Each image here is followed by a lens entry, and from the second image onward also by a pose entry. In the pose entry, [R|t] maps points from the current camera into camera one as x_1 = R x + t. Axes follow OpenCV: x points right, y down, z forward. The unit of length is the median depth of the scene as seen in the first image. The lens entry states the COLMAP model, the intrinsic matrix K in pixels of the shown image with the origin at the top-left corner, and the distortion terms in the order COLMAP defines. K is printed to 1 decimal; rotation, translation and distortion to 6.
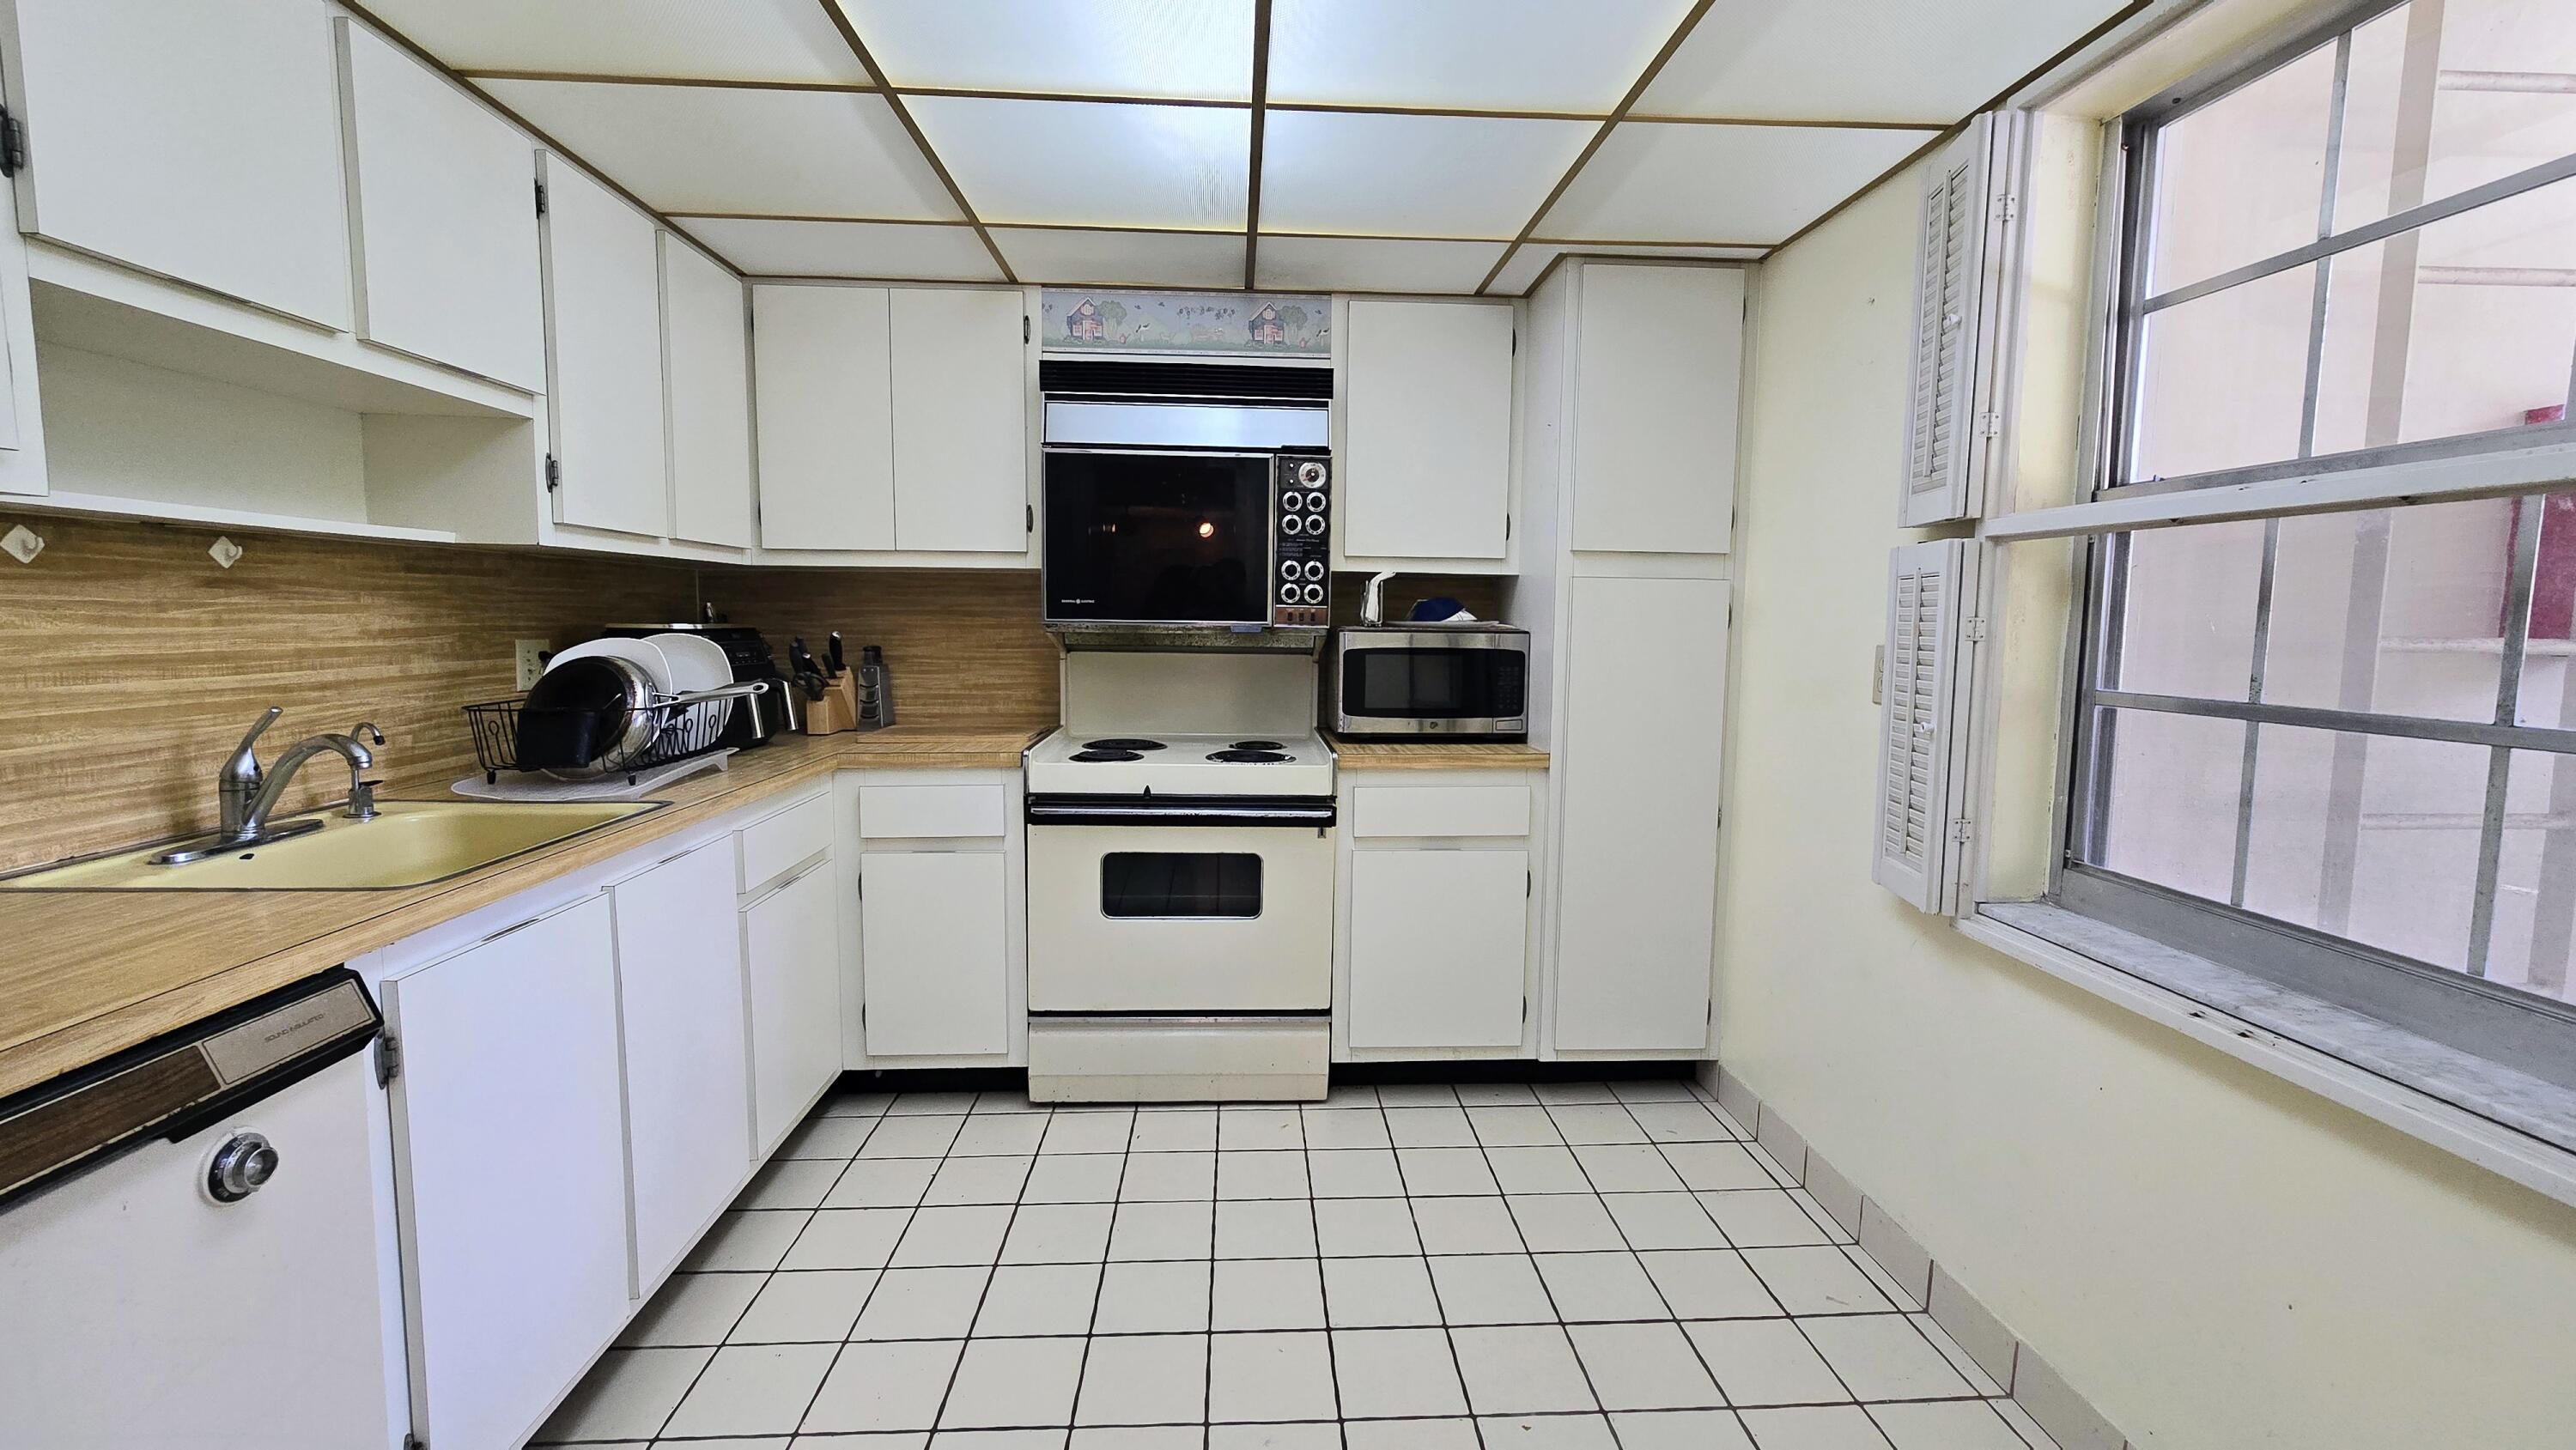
lens RADIAL K [[1048.2, 0, 1291.2], [0, 1048.2, 718.9], [0, 0, 1]] dist [-0.000335, -0.000308]
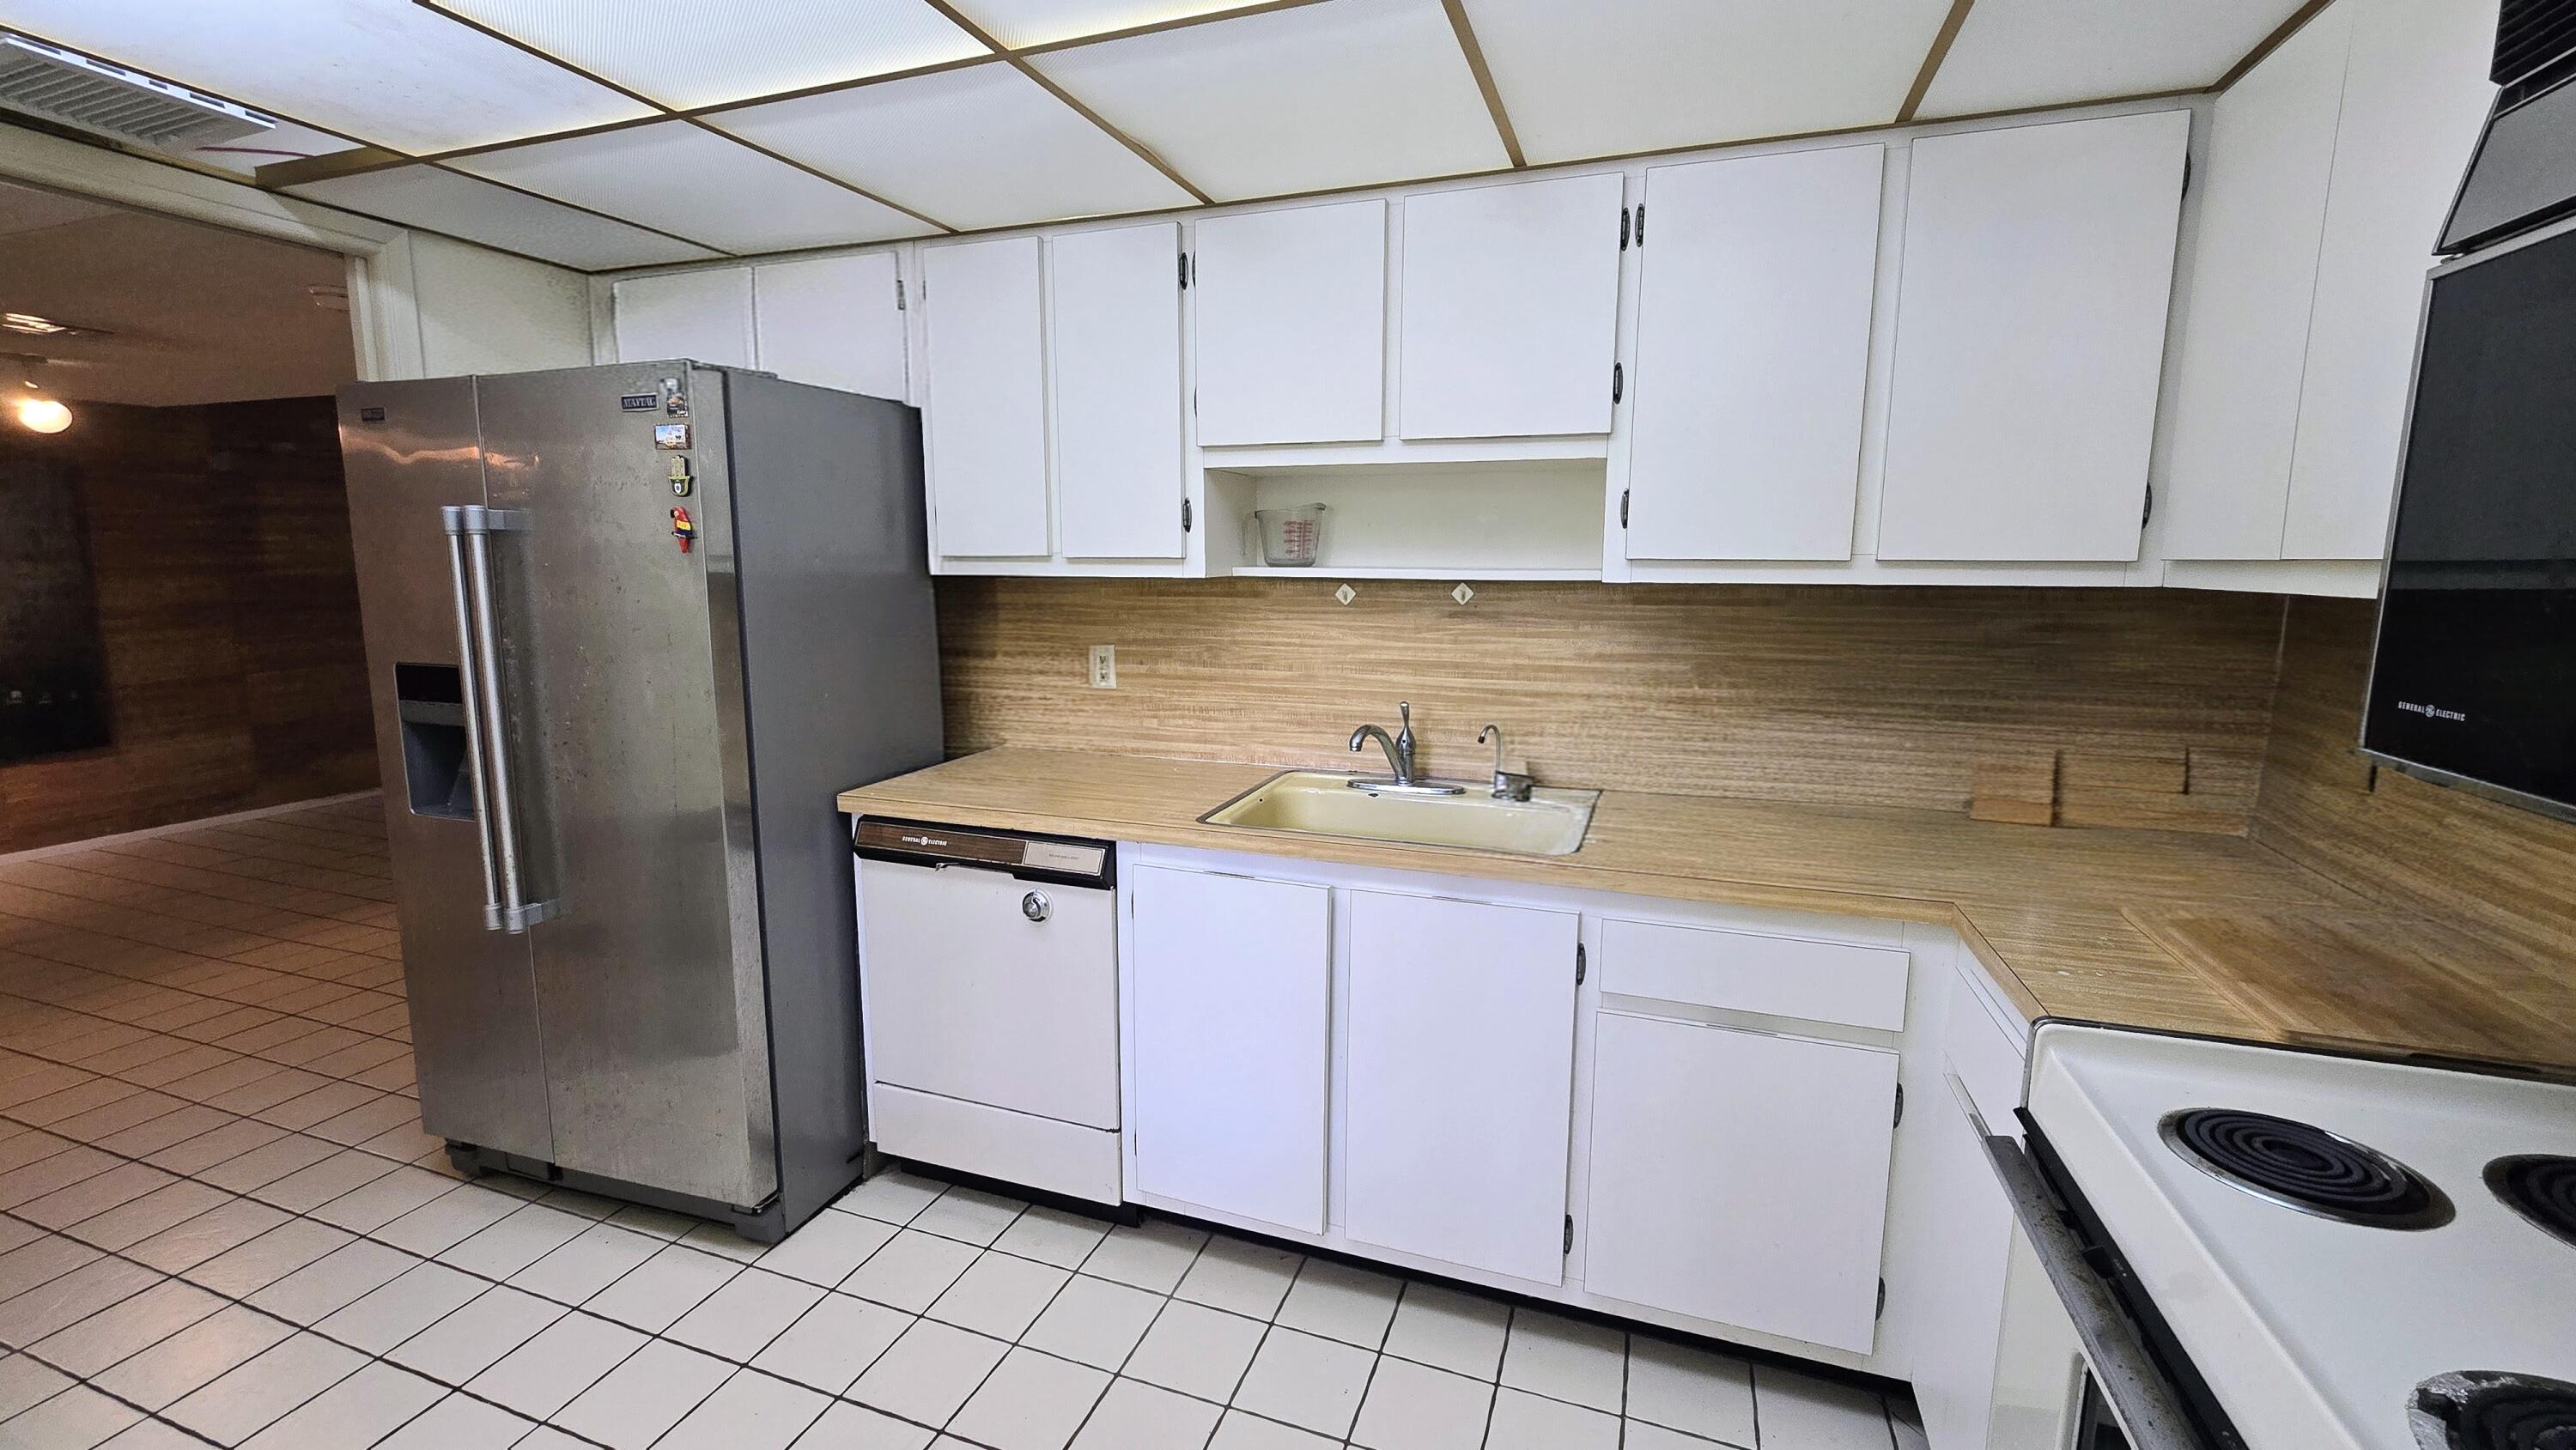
lens RADIAL K [[1048.2, 0, 1296.8], [0, 1048.2, 708.6], [0, 0, 1]] dist [-0.000335, -0.000308]
pose [[-0.381288, 0.121686, -0.916412, 0.406250], [-0.100116, 0.980033, 0.171789, -0.225948], [0.919019, 0.157248, -0.361492, 1.316523]]
